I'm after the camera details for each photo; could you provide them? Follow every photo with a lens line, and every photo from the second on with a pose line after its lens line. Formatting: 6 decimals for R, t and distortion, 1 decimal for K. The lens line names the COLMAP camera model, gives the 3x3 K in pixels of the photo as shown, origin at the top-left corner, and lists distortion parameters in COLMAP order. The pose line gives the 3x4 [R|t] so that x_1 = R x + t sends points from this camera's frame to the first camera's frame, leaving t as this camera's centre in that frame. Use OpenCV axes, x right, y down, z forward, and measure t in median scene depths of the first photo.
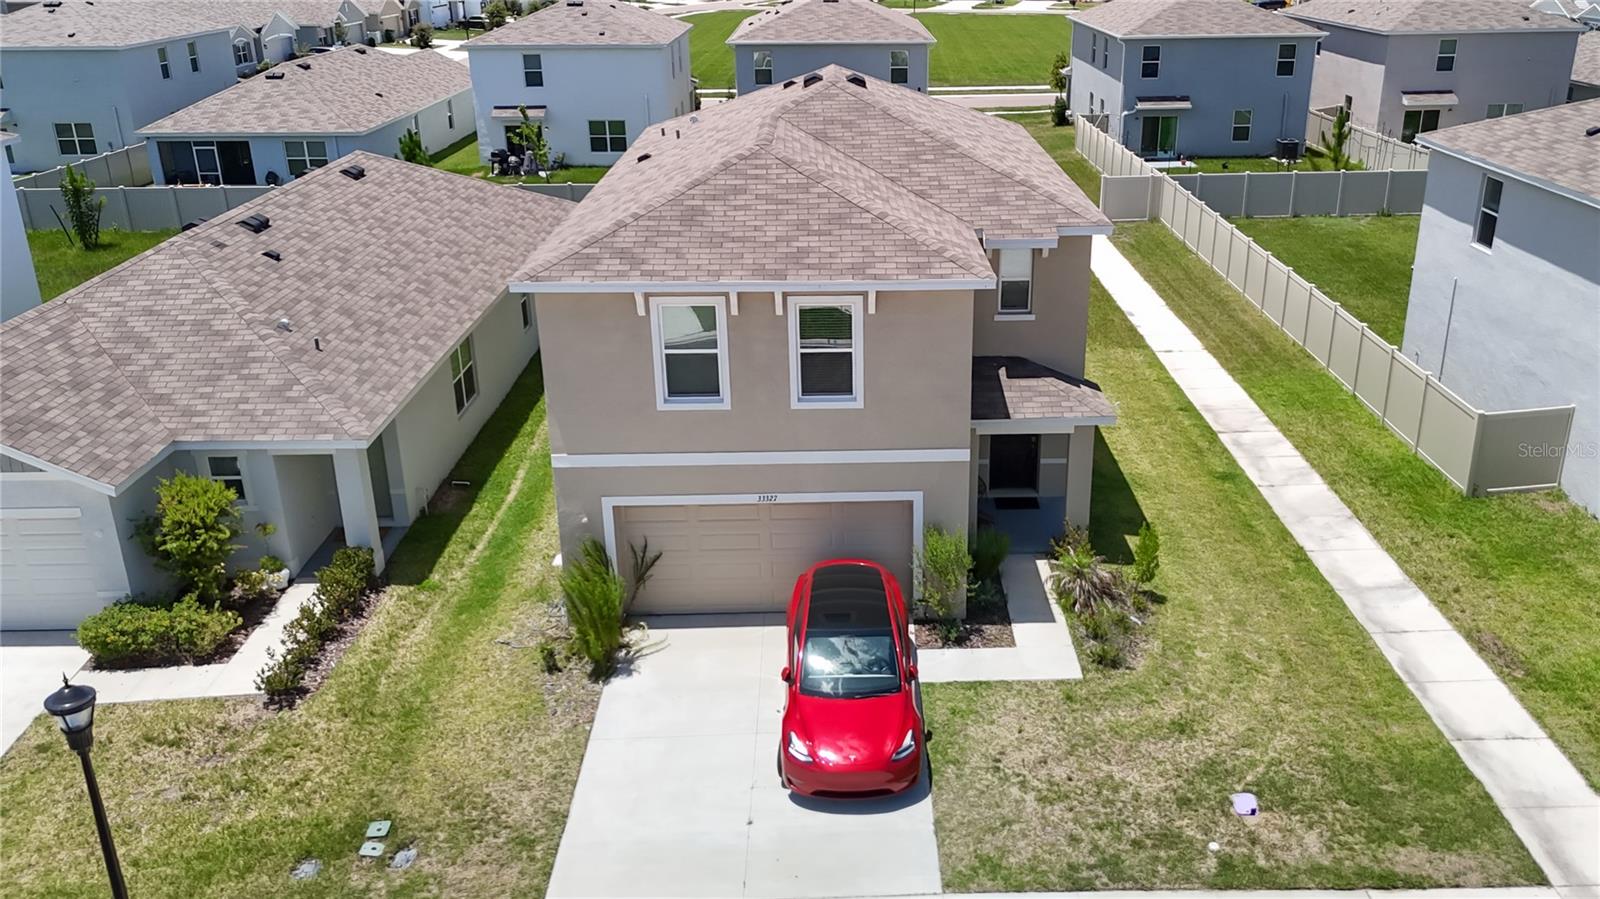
lens RADIAL K [[1312.9, 0, 859.8], [0, 1312.9, 479.2], [0, 0, 1]] dist [0.035858, -0.028709]
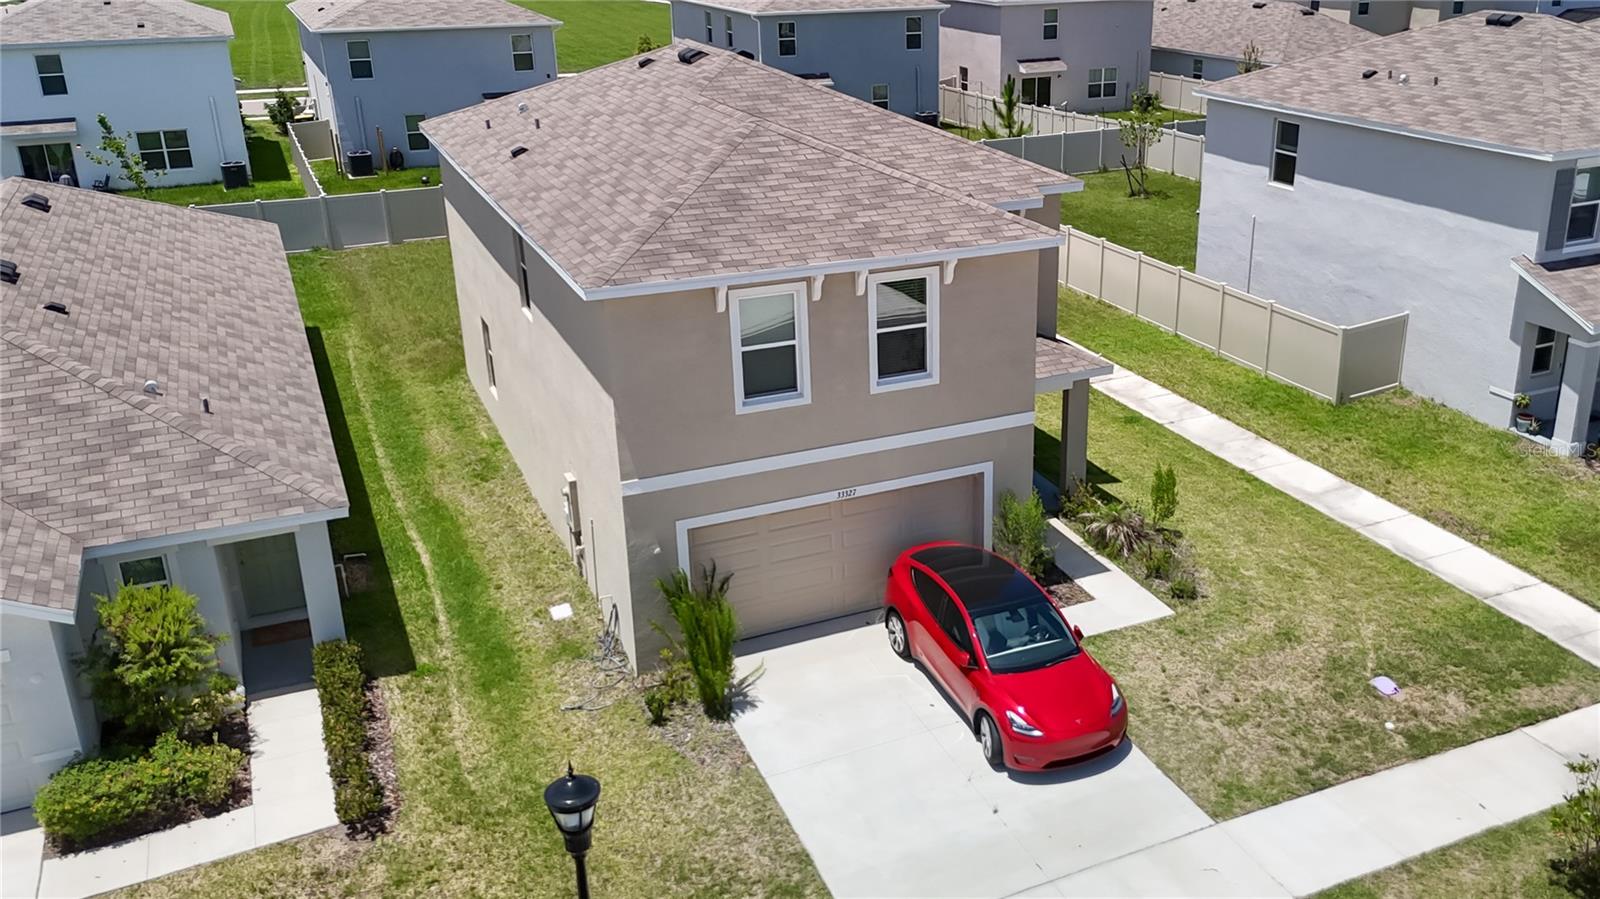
lens RADIAL K [[1406.3, 0, 928.3], [0, 1406.3, 481.6], [0, 0, 1]] dist [0.065198, -0.072100]
pose [[0.909914, -0.156822, 0.384010, -0.396865], [0.160665, 0.986758, 0.022277, -0.006538], [-0.382418, 0.041427, 0.923060, 0.044416]]
